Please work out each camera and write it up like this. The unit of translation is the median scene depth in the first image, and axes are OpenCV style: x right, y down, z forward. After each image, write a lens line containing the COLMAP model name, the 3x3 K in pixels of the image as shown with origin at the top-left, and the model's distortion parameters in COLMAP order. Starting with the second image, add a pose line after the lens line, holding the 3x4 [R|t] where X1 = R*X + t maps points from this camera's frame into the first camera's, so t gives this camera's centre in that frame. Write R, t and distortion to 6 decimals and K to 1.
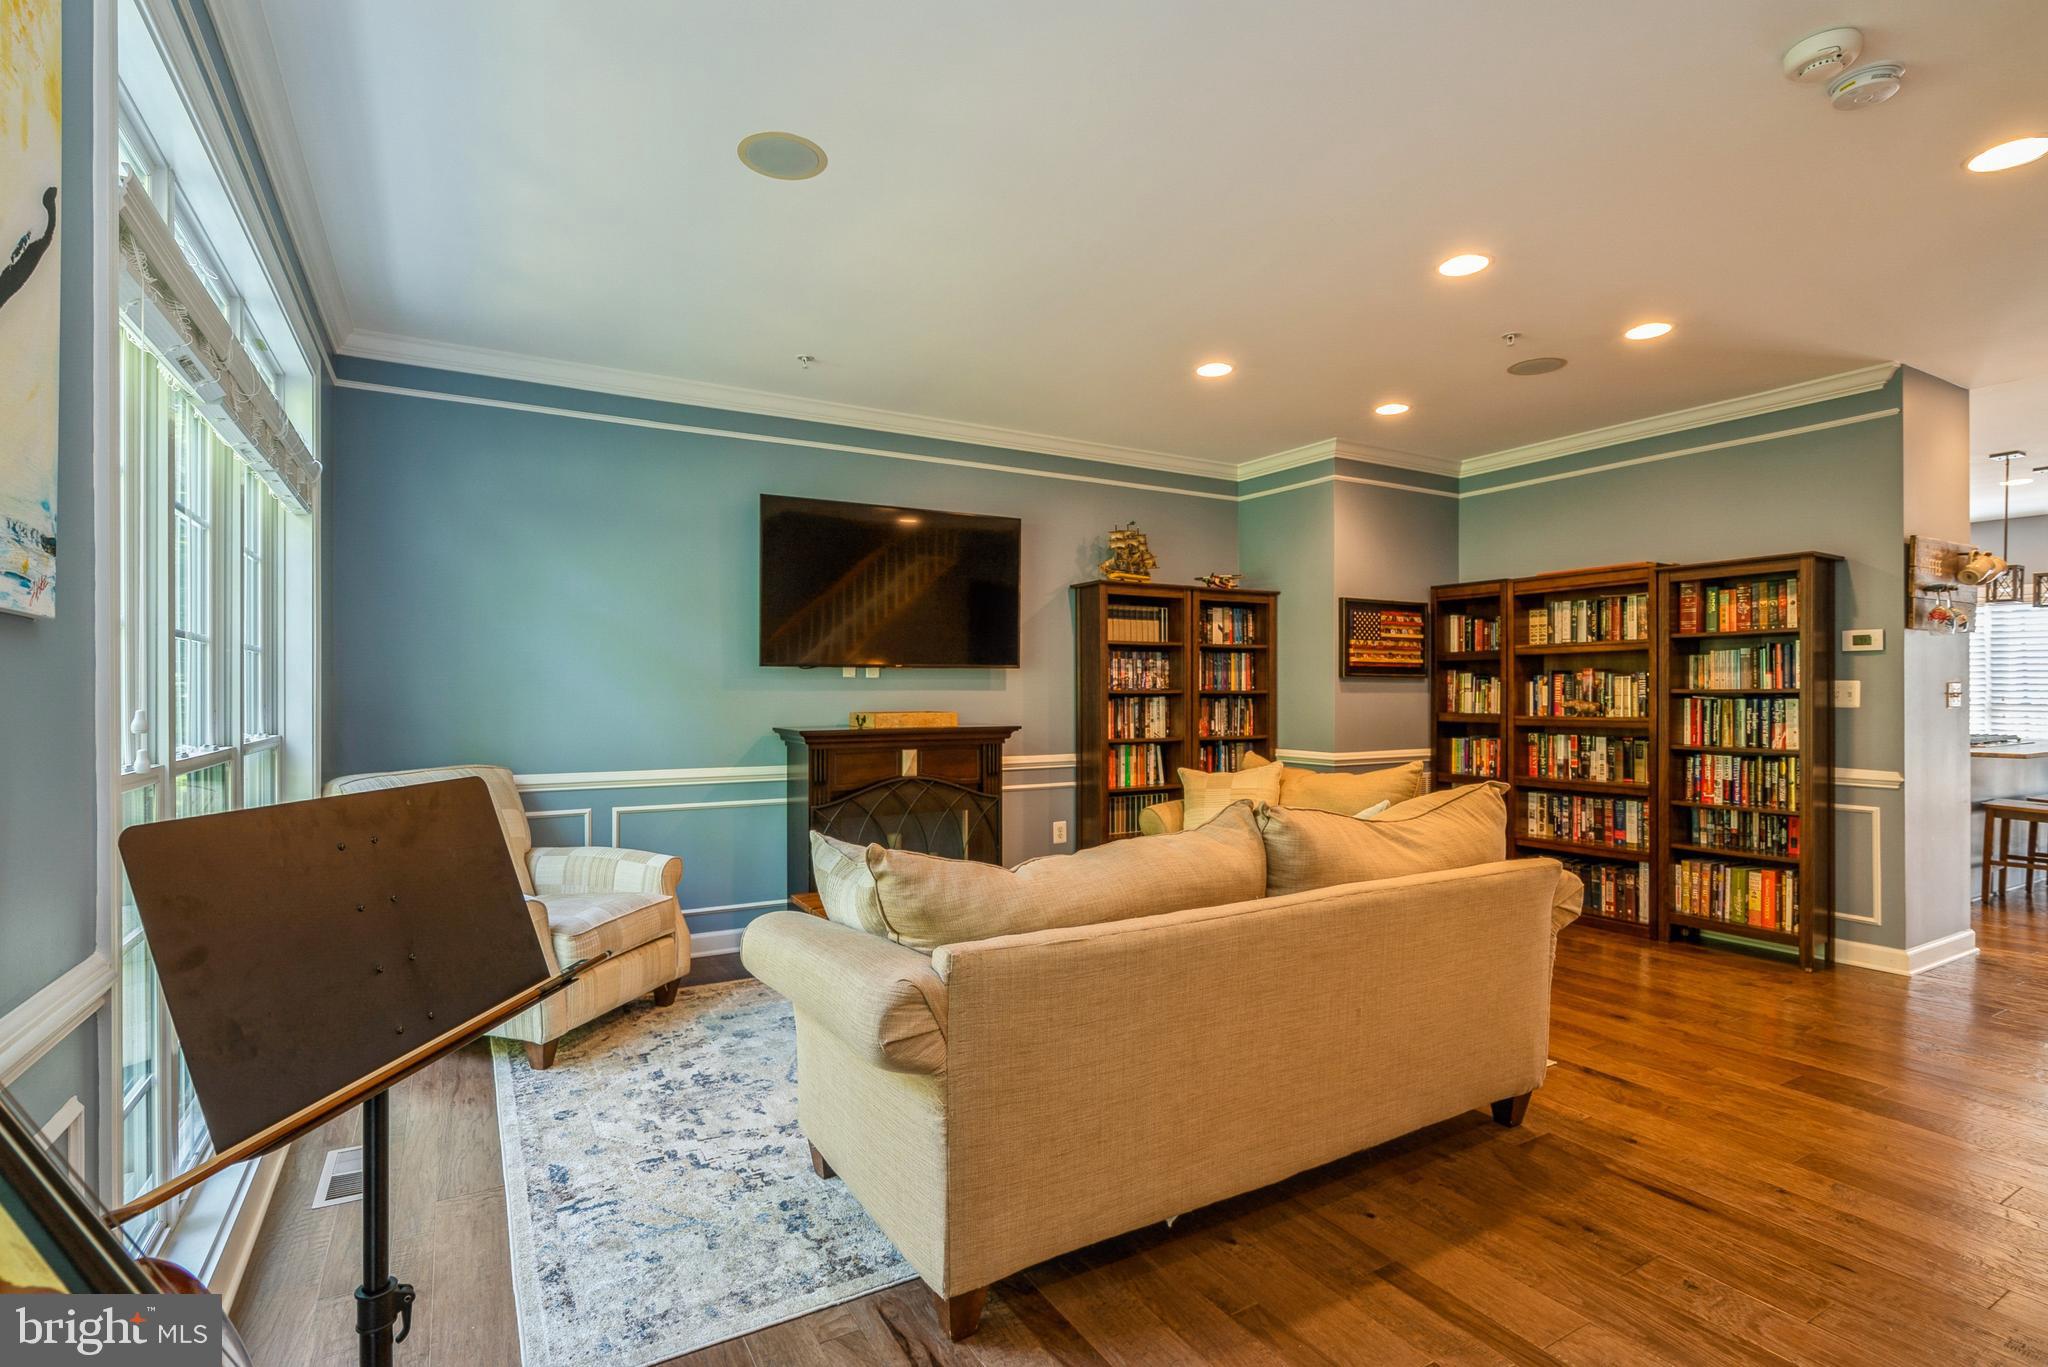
lens RADIAL K [[978.1, 0, 1015.1], [0, 978.1, 689.5], [0, 0, 1]] dist [-0.009637, 0.006289]
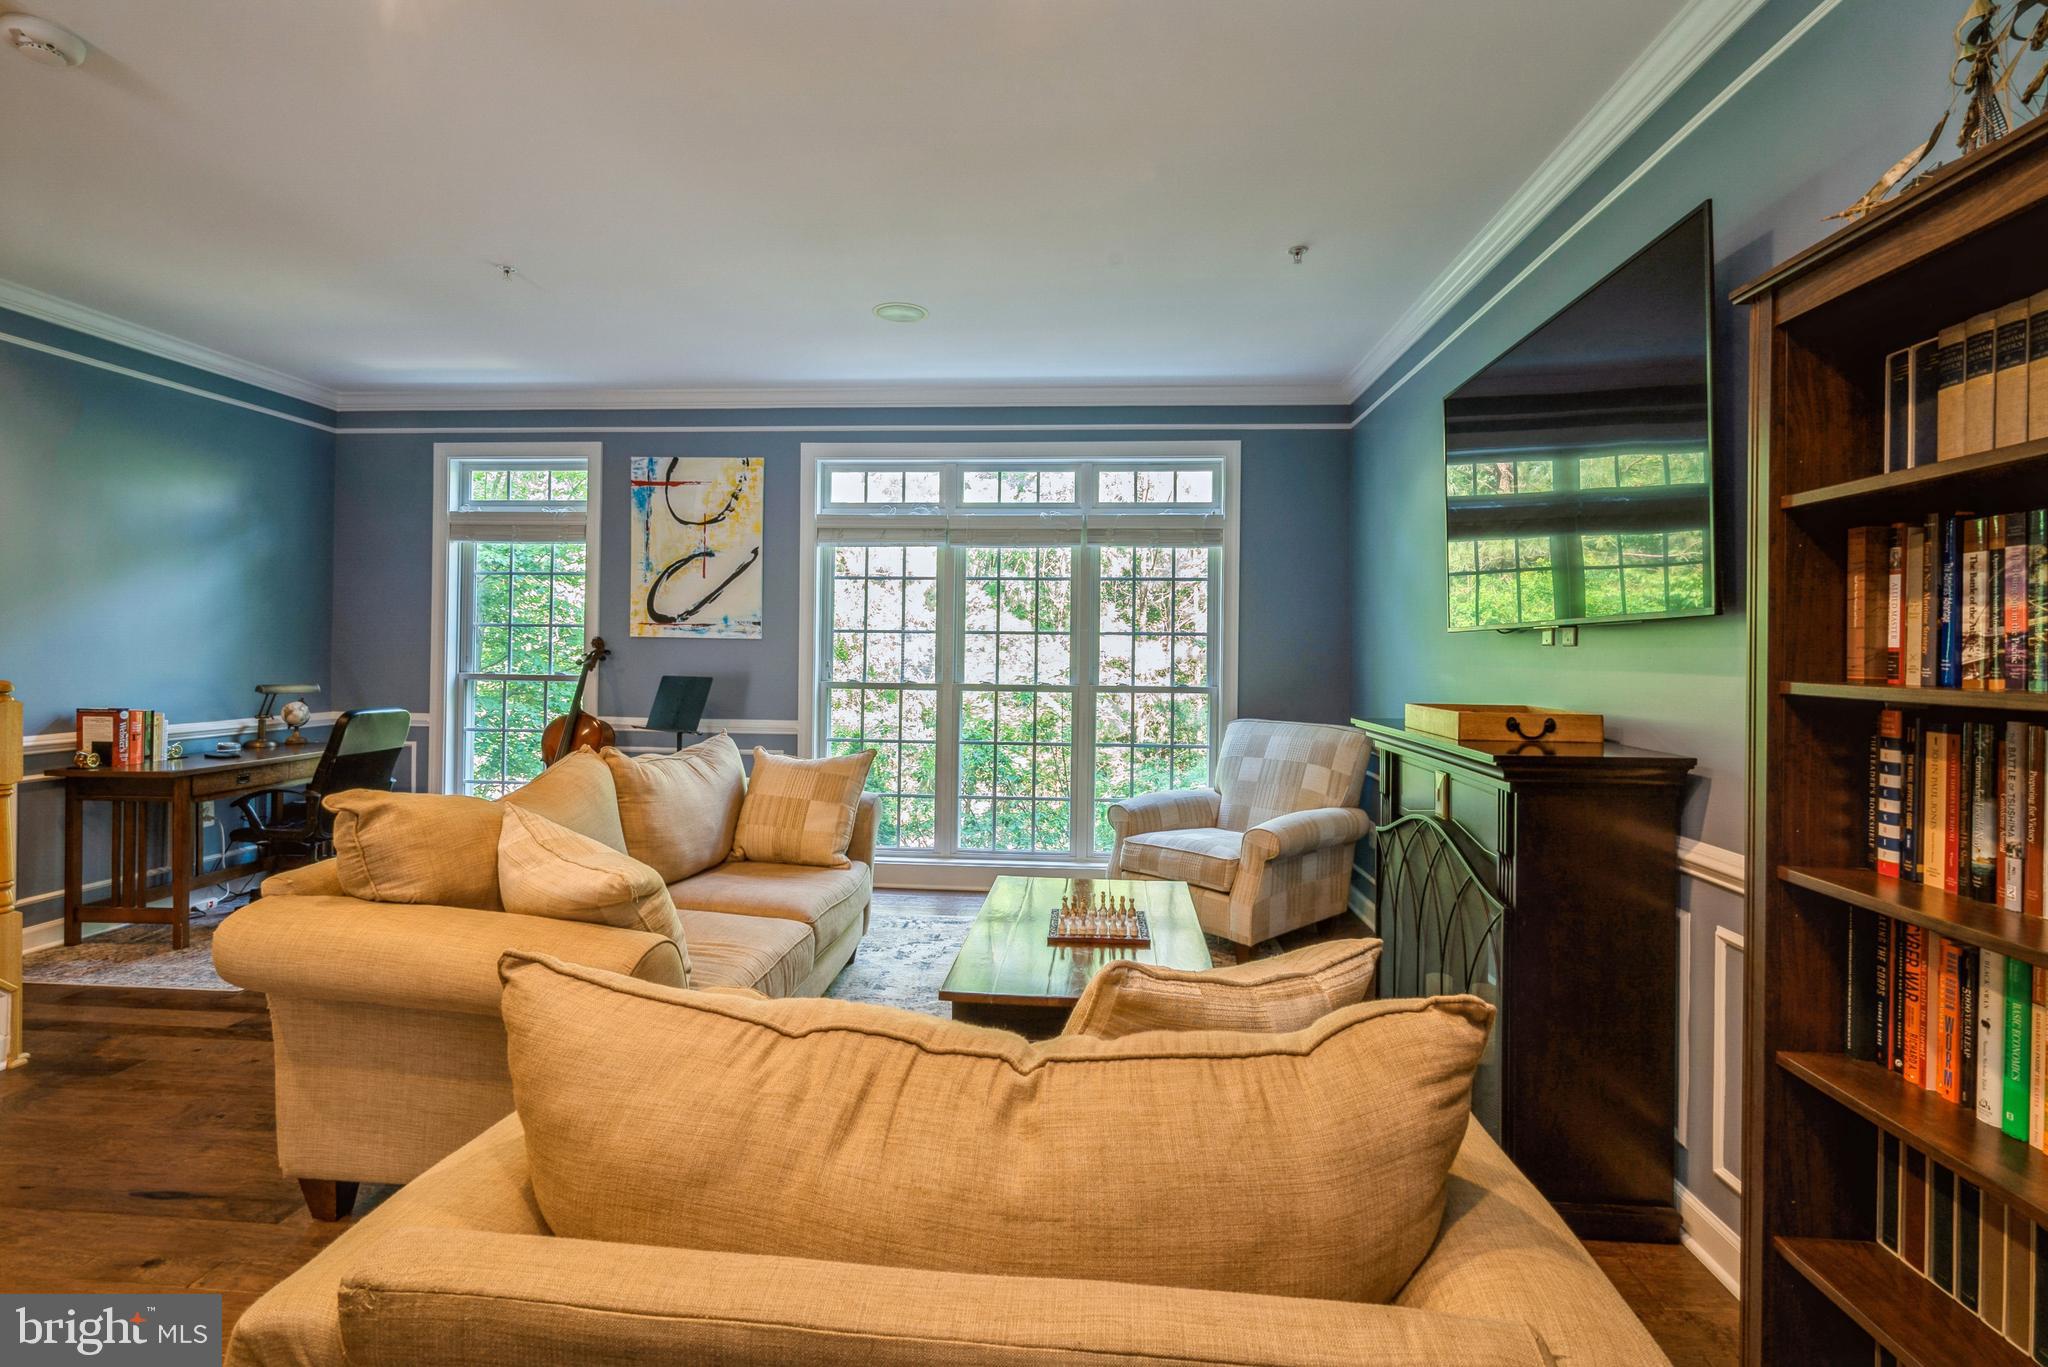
lens RADIAL K [[944.9, 0, 1026.2], [0, 944.9, 646.7], [0, 0, 1]] dist [-0.002156, -0.000131]
pose [[-0.566434, -0.009916, -0.824047, 0.574535], [-0.010669, 0.999932, -0.004699, -0.007386], [0.824038, 0.006130, -0.566502, 1.320911]]
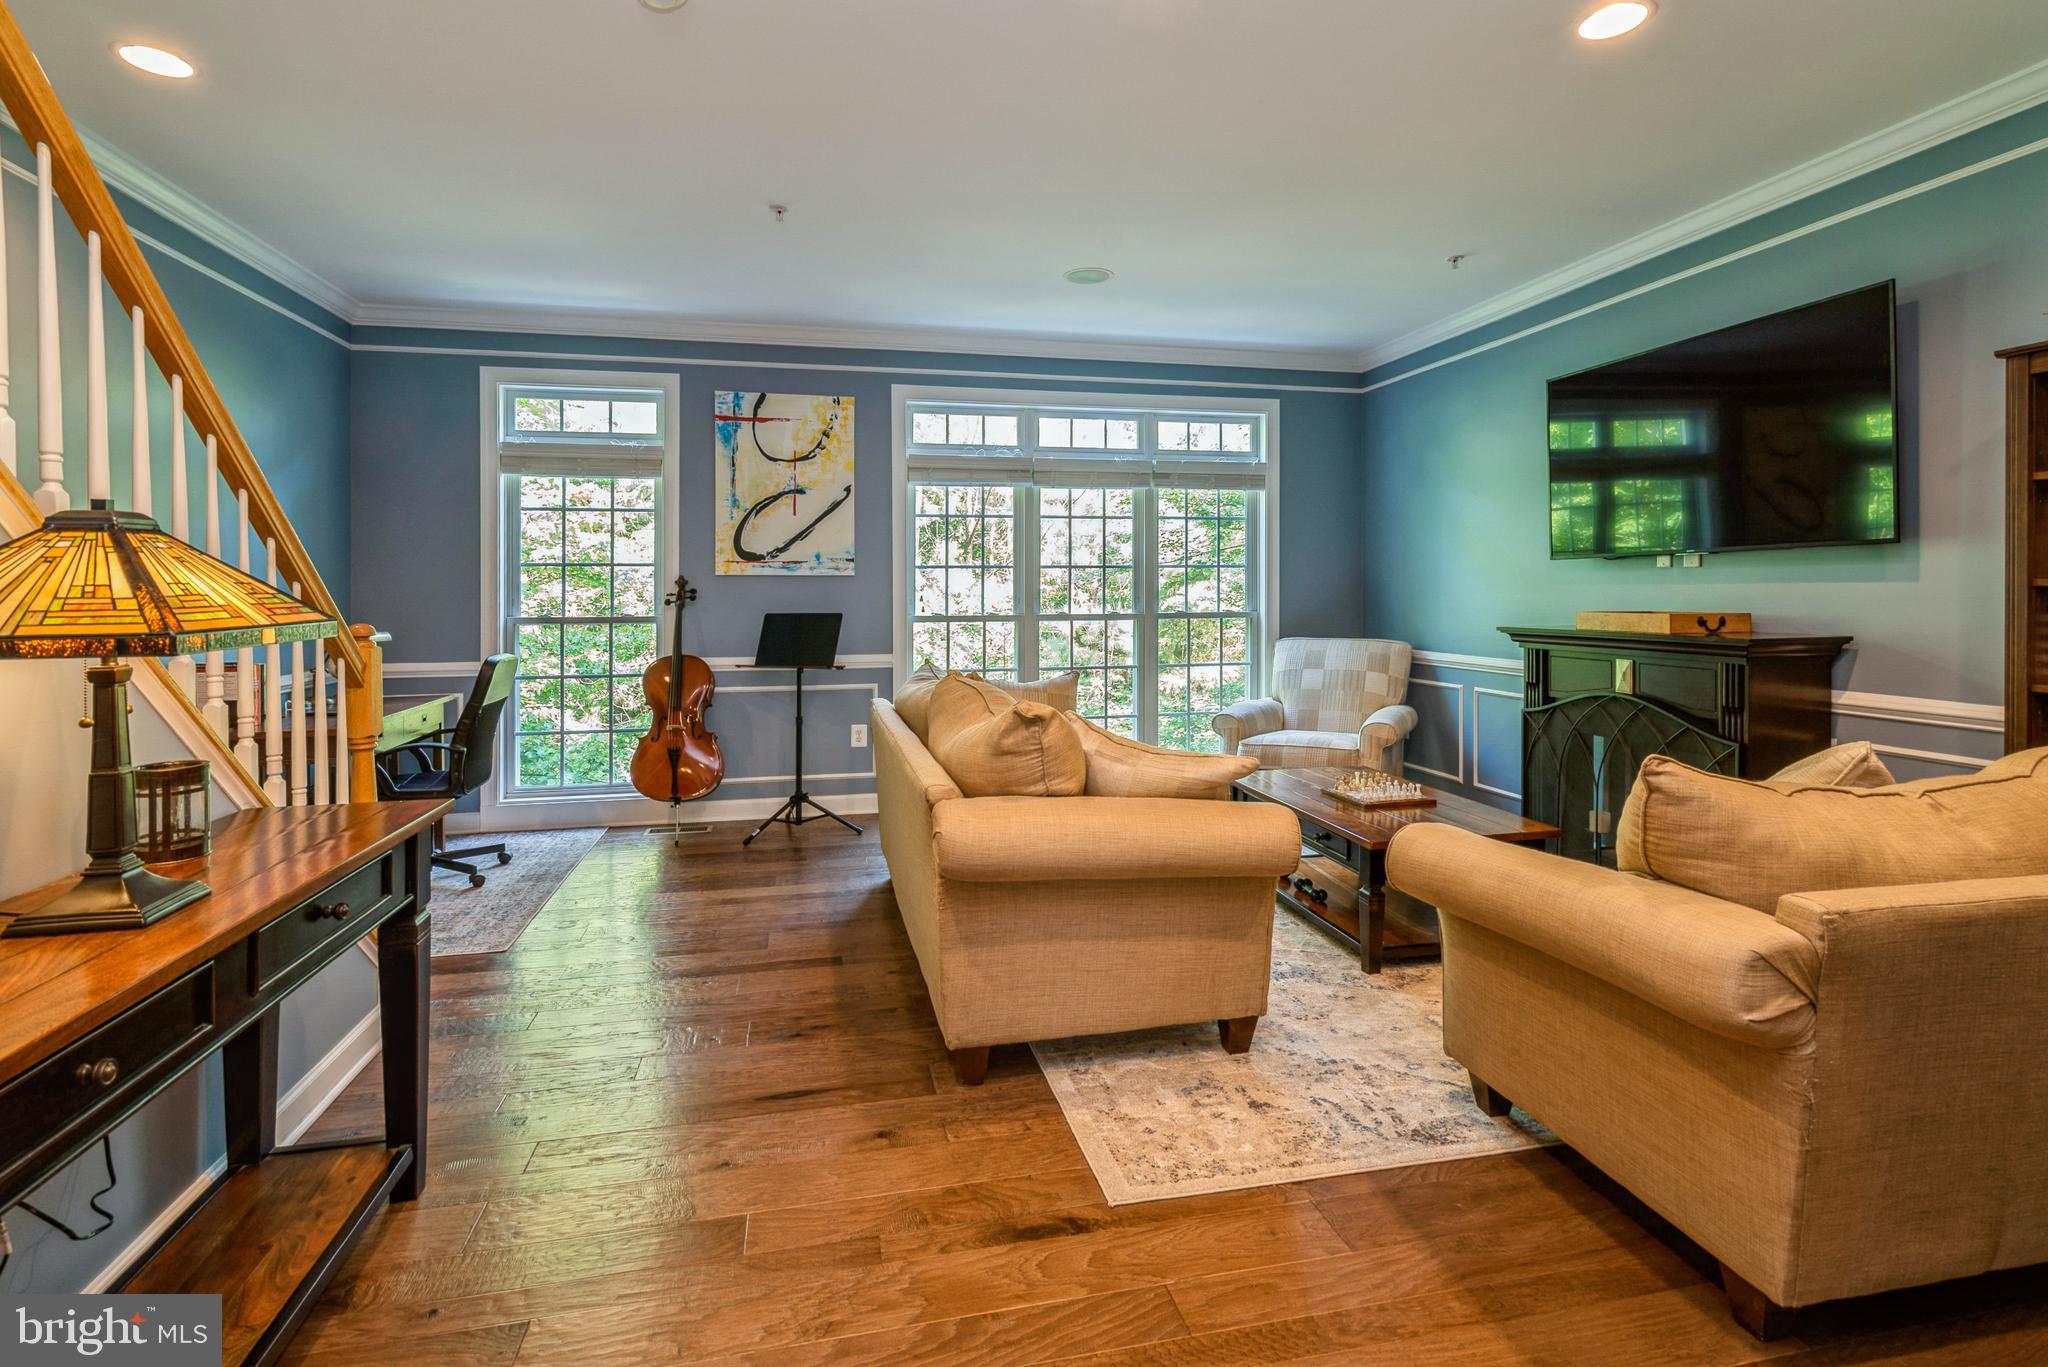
lens RADIAL K [[963.0, 0, 1016.1], [0, 963.0, 600.3], [0, 0, 1]] dist [-0.003394, -0.000613]
pose [[-0.308106, 0.011252, -0.951286, 0.921999], [0.007620, 0.999927, 0.009359, 0.003617], [0.951322, -0.004365, -0.308169, 0.918377]]
